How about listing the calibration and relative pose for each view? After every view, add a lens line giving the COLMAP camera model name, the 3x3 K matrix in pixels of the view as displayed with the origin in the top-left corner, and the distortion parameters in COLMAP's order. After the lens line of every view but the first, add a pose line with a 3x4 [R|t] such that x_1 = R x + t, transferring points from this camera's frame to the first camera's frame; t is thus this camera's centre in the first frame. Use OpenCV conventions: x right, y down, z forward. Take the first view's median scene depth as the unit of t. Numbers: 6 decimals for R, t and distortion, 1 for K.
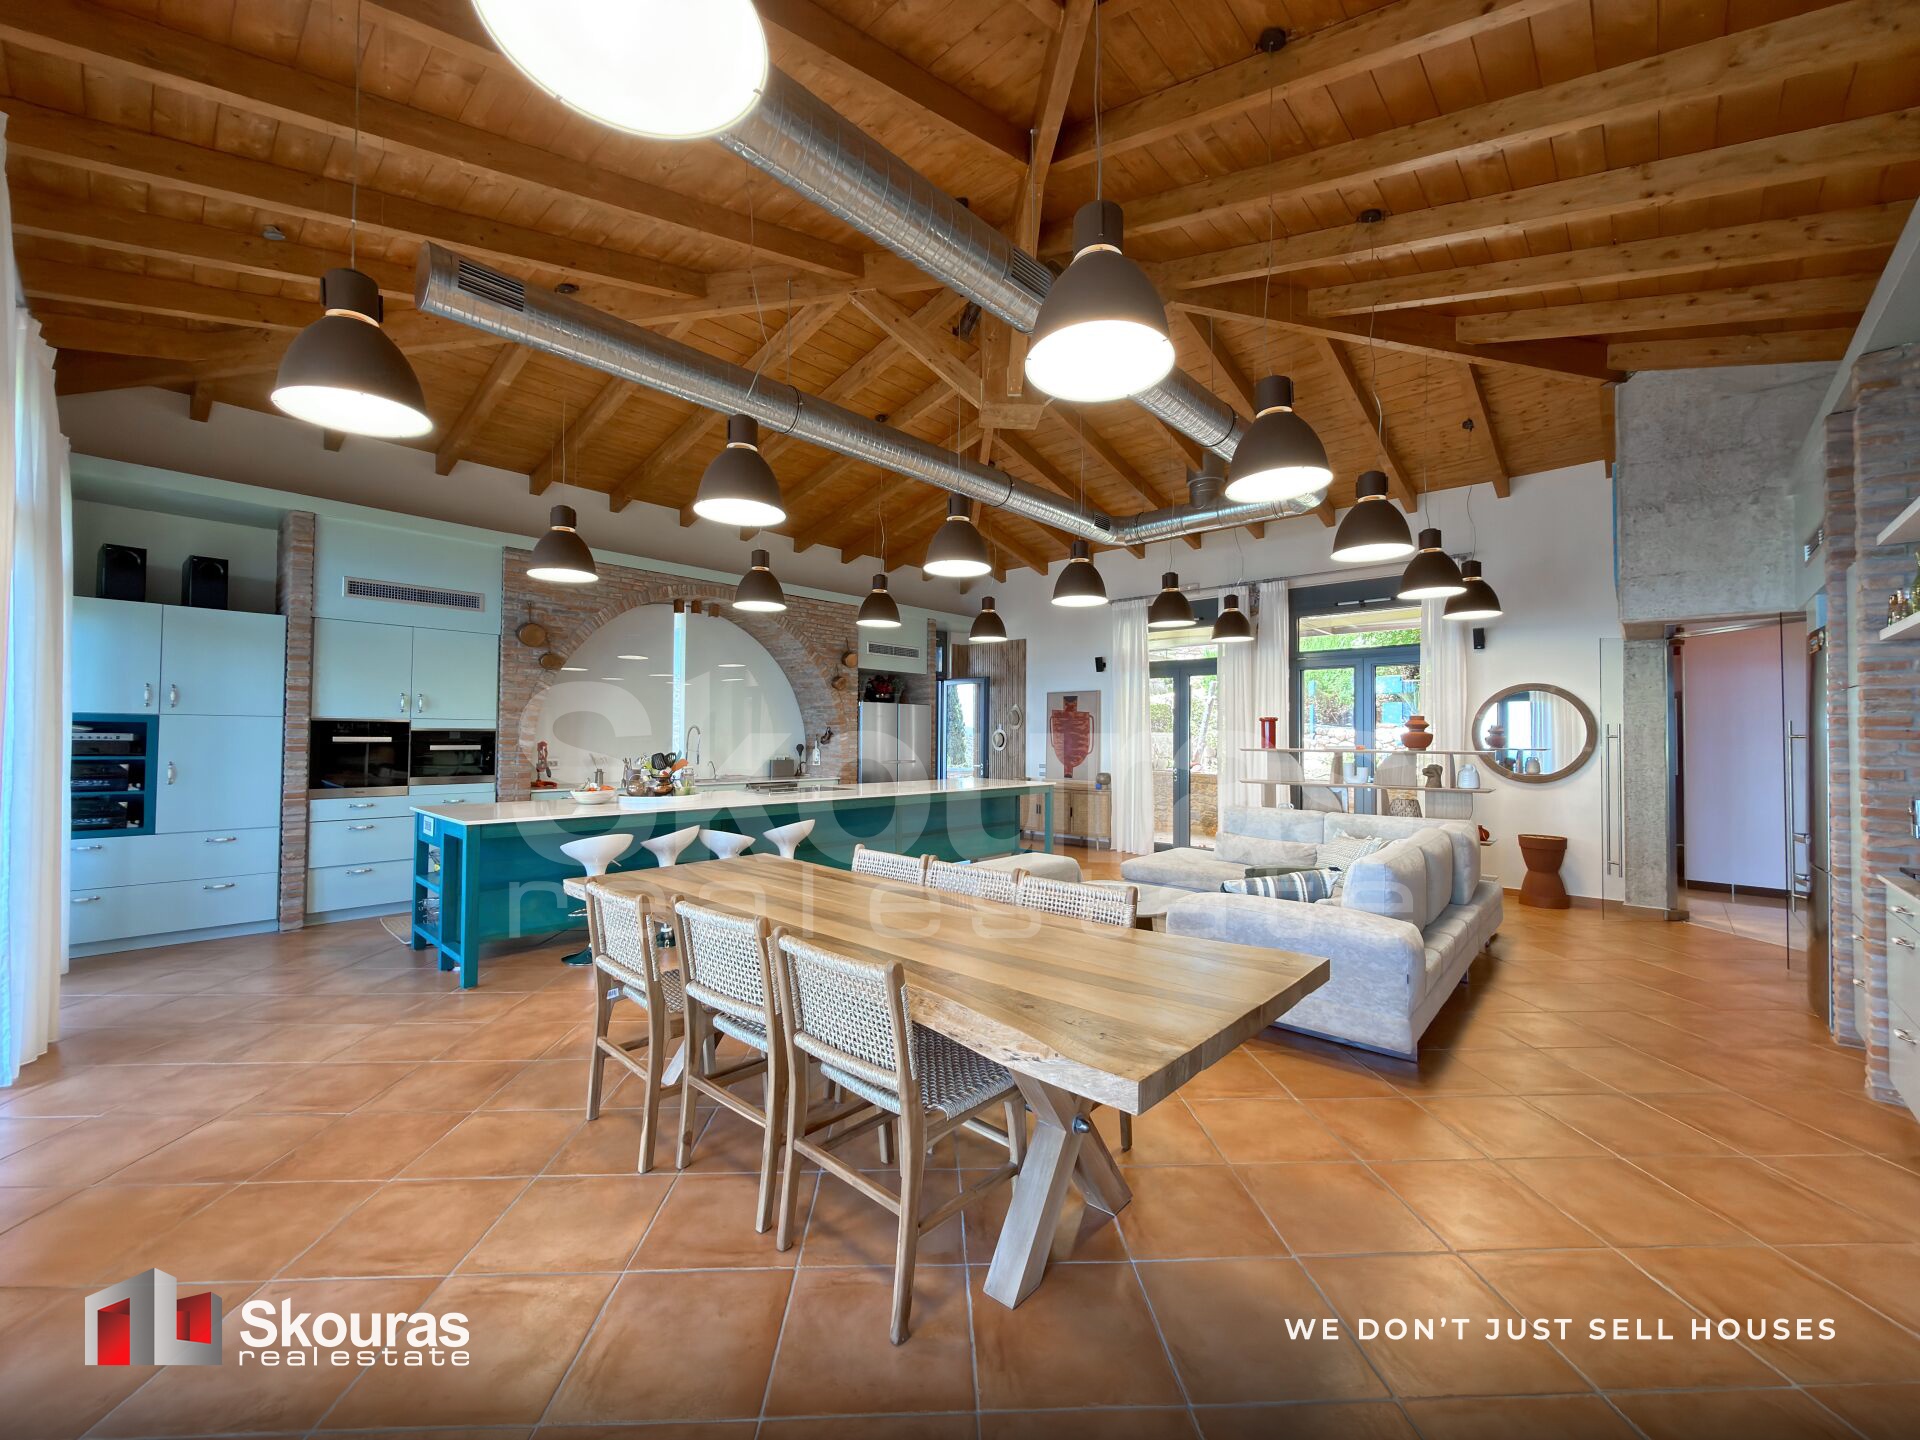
lens RADIAL K [[762.7, 0, 955.9], [0, 762.7, 723.1], [0, 0, 1]] dist [-0.000116, 0.000243]
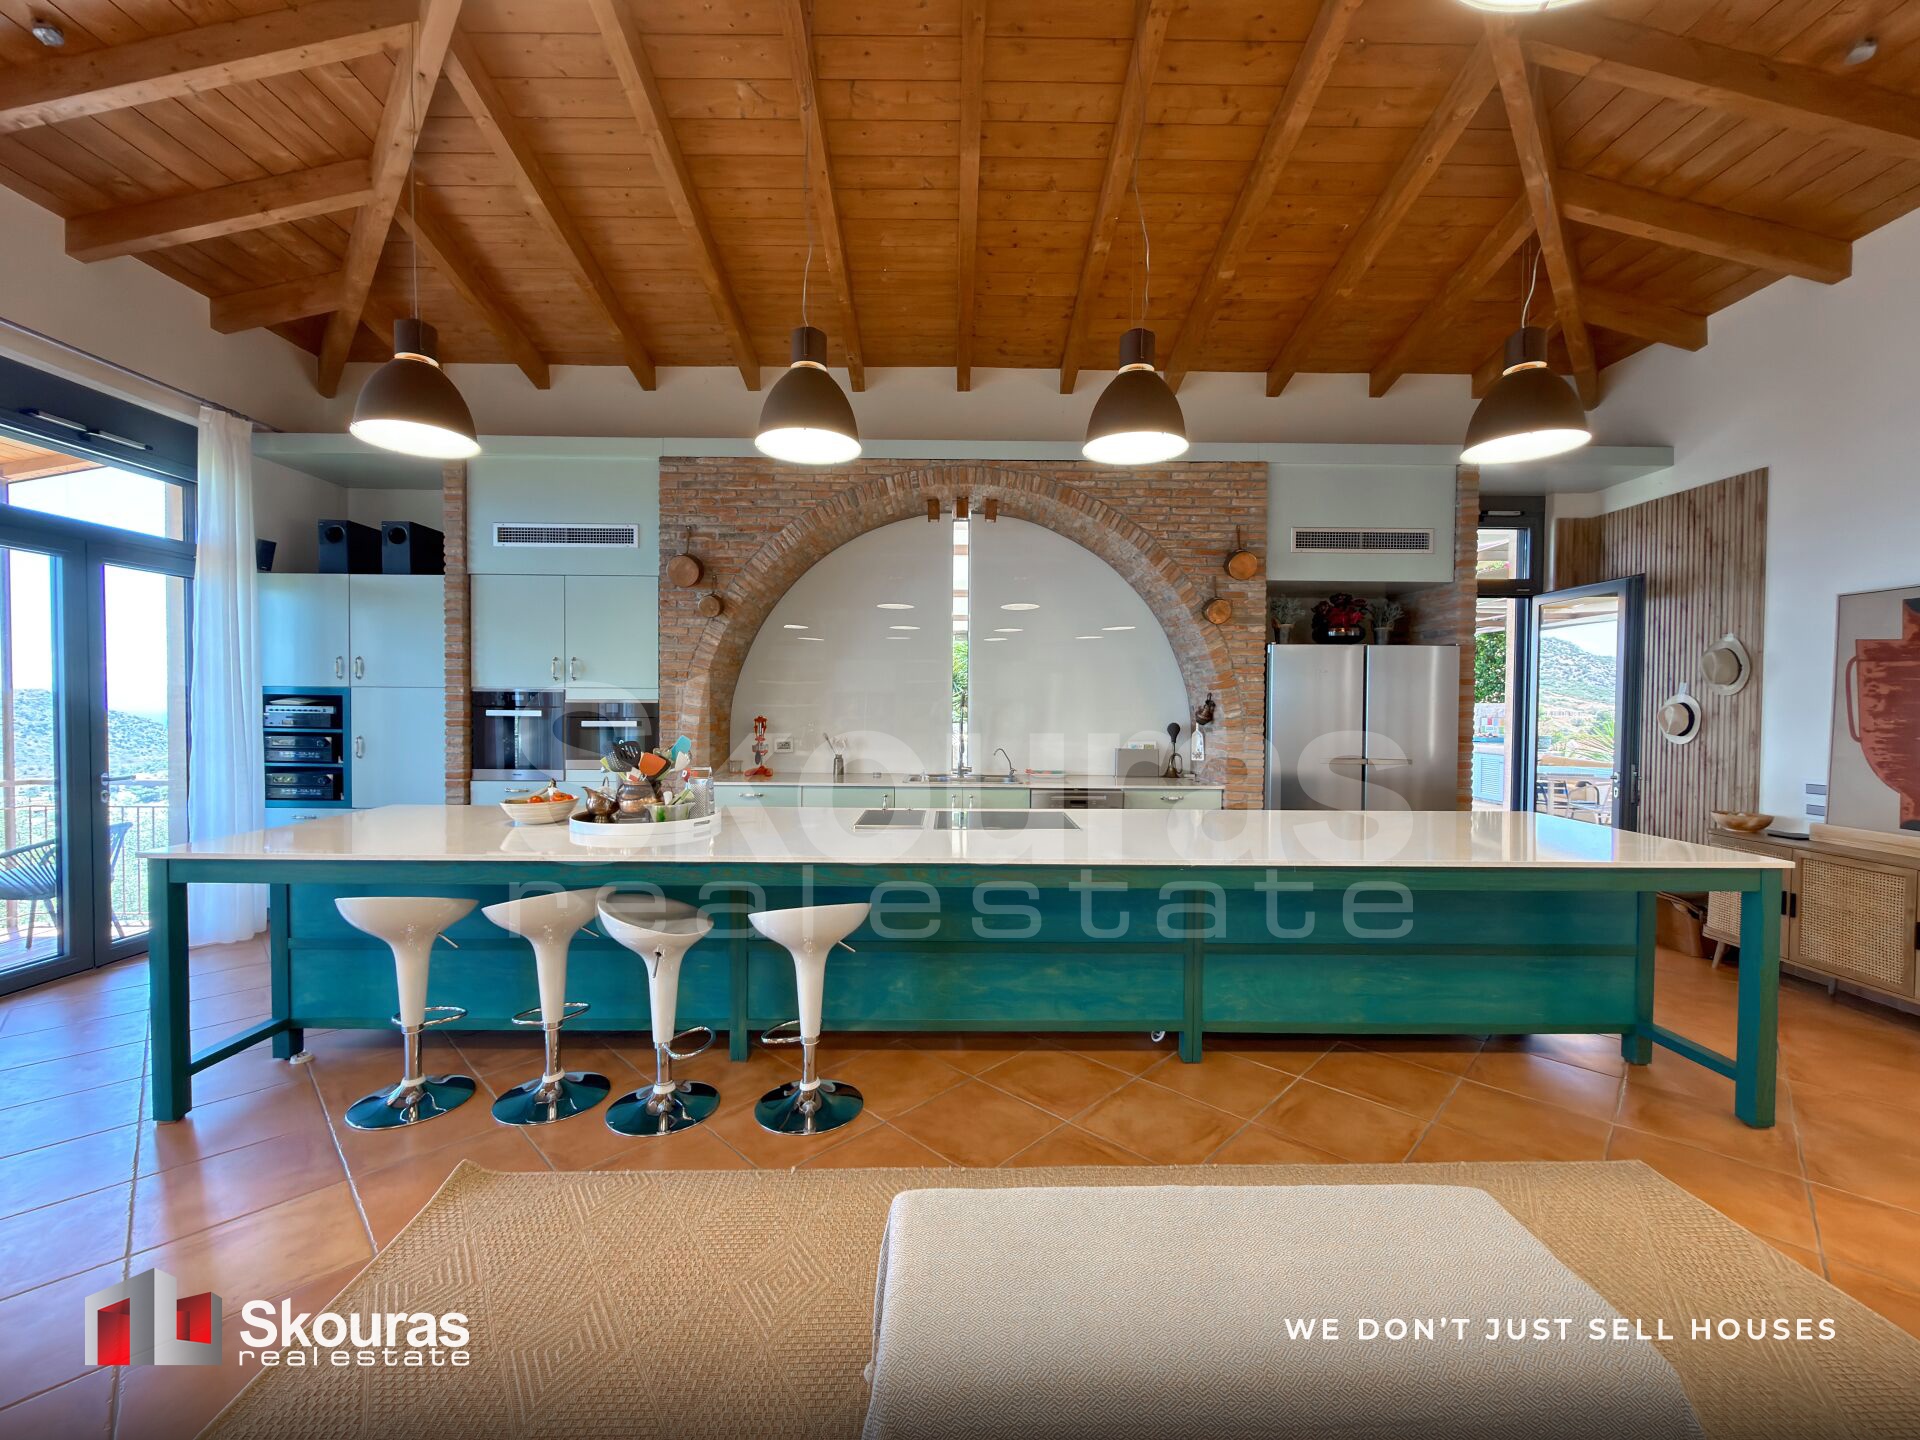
lens RADIAL K [[762.7, 0, 955.7], [0, 762.7, 718.6], [0, 0, 1]] dist [-0.000116, 0.000243]
pose [[0.684379, 0.011580, -0.729034, 0.150526], [0.011697, 0.999571, 0.026857, 0.008876], [0.729033, -0.026908, 0.683950, 0.659571]]
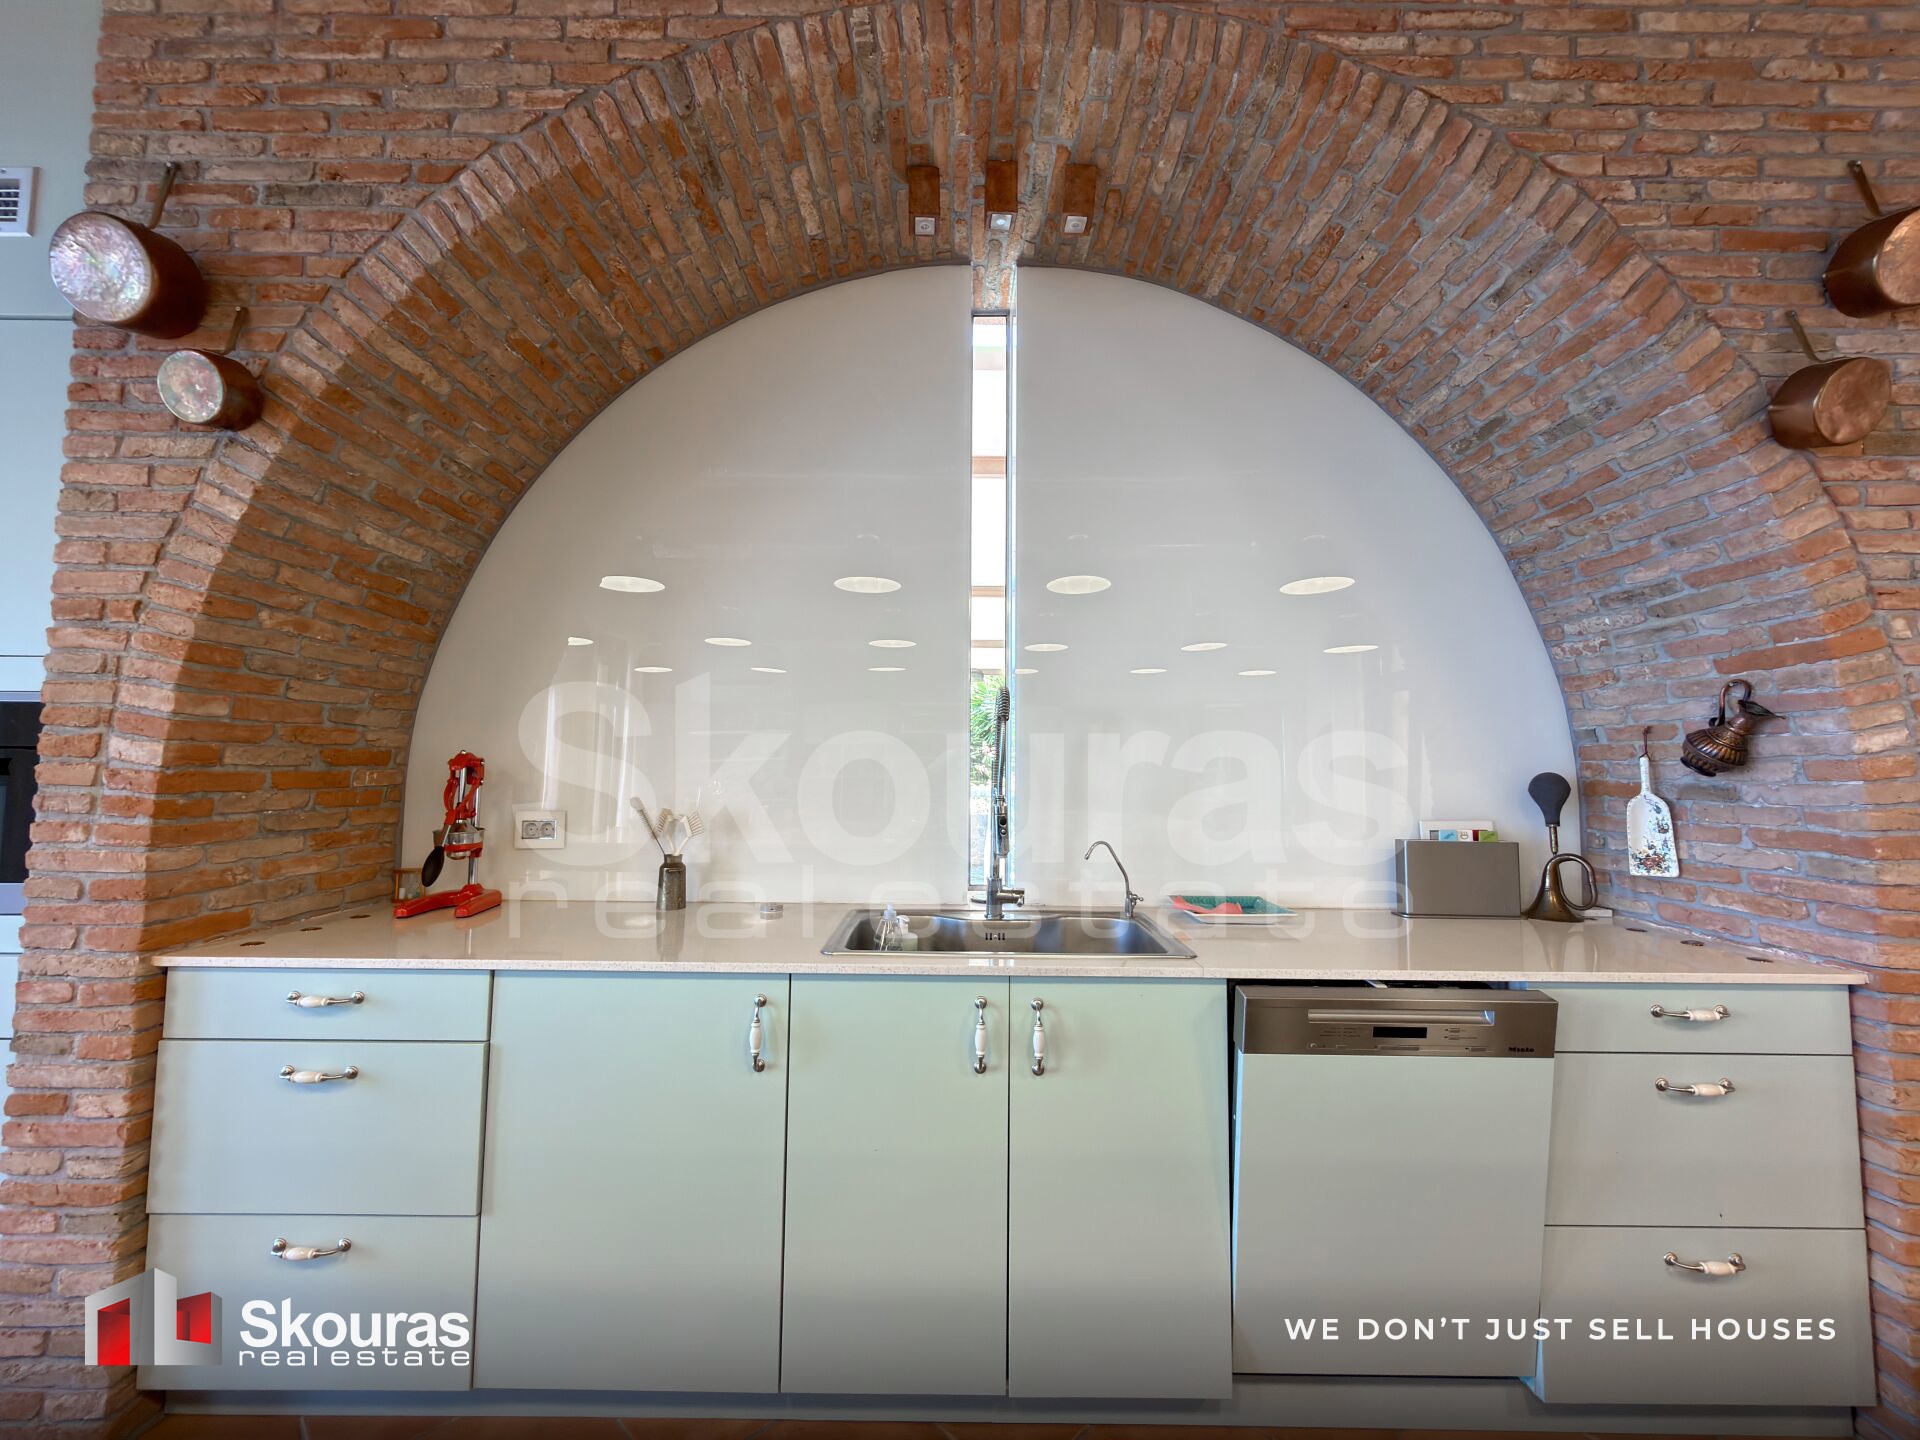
lens RADIAL K [[762.7, 0, 953.4], [0, 762.7, 717.4], [0, 0, 1]] dist [-0.000116, 0.000243]
pose [[0.678445, -0.051063, -0.732874, -0.218139], [0.010415, 0.998150, -0.059905, 0.031593], [0.734577, 0.033009, 0.677722, 0.993540]]
